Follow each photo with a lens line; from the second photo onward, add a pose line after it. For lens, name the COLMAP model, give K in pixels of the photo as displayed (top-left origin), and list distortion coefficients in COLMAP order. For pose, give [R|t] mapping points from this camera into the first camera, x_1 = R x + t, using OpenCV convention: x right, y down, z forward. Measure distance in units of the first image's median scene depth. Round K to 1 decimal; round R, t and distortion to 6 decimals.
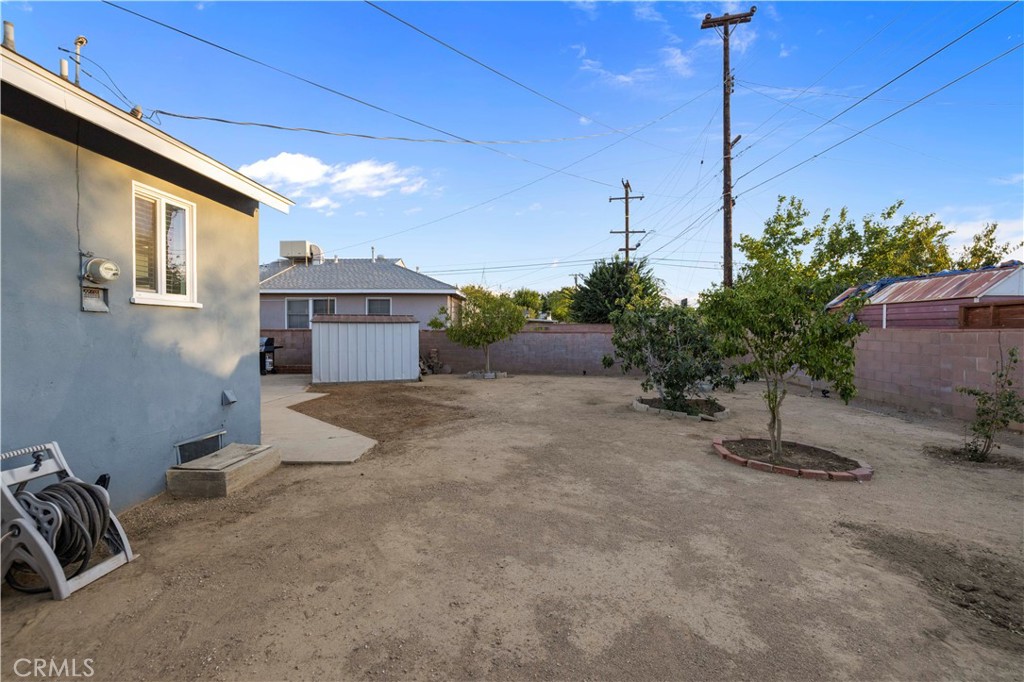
lens RADIAL K [[440.1, 0, 508.7], [0, 440.1, 337.7], [0, 0, 1]] dist [0.004110, 0.000104]
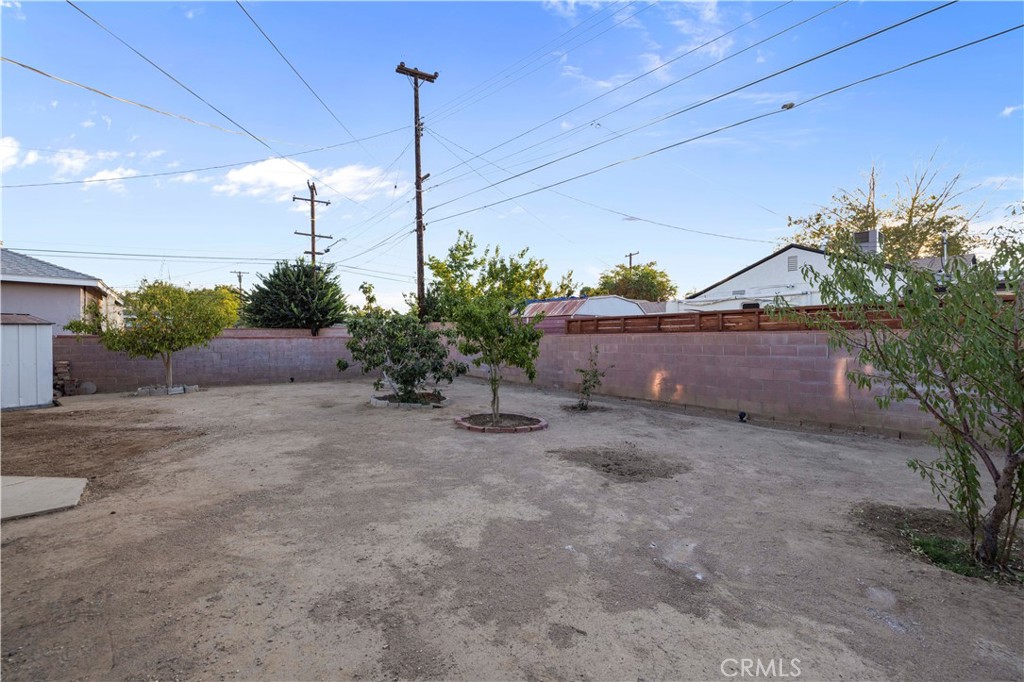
lens RADIAL K [[434.3, 0, 516.4], [0, 434.3, 336.3], [0, 0, 1]] dist [-0.001373, 0.000039]
pose [[0.737975, -0.002306, 0.674824, -0.172200], [0.012419, 0.999871, -0.010164, 0.001192], [-0.674714, 0.015882, 0.737908, -0.051793]]
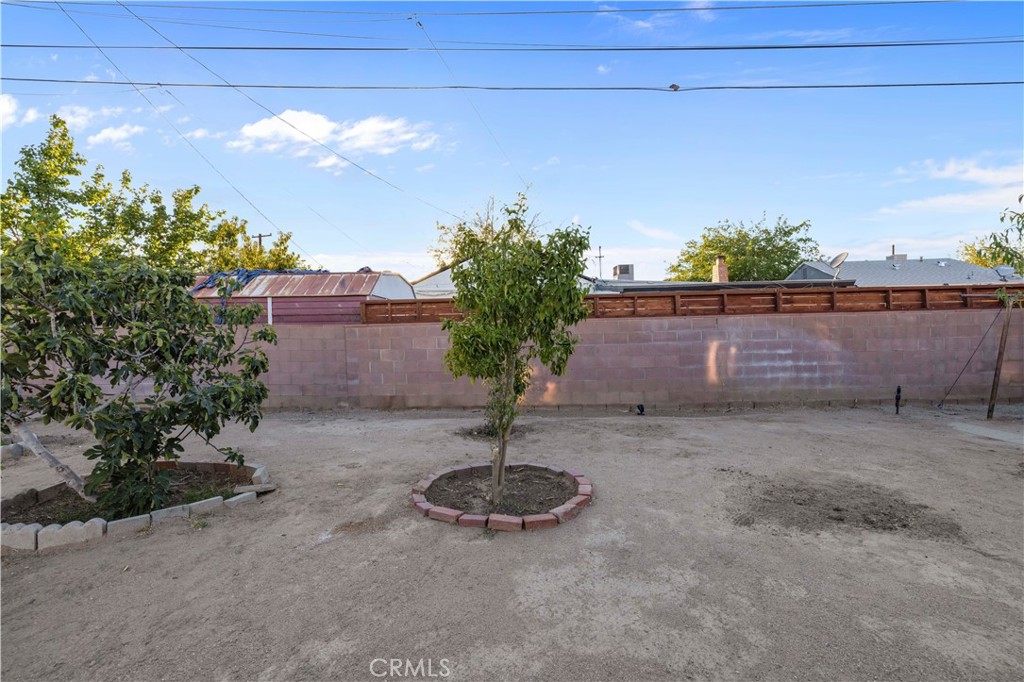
lens RADIAL K [[440.1, 0, 508.7], [0, 440.1, 337.7], [0, 0, 1]] dist [0.004110, 0.000104]
pose [[-0.019360, -0.014500, 0.999707, -0.047802], [0.032136, 0.999369, 0.015117, 0.007280], [-0.999296, 0.032420, -0.018882, 0.581219]]
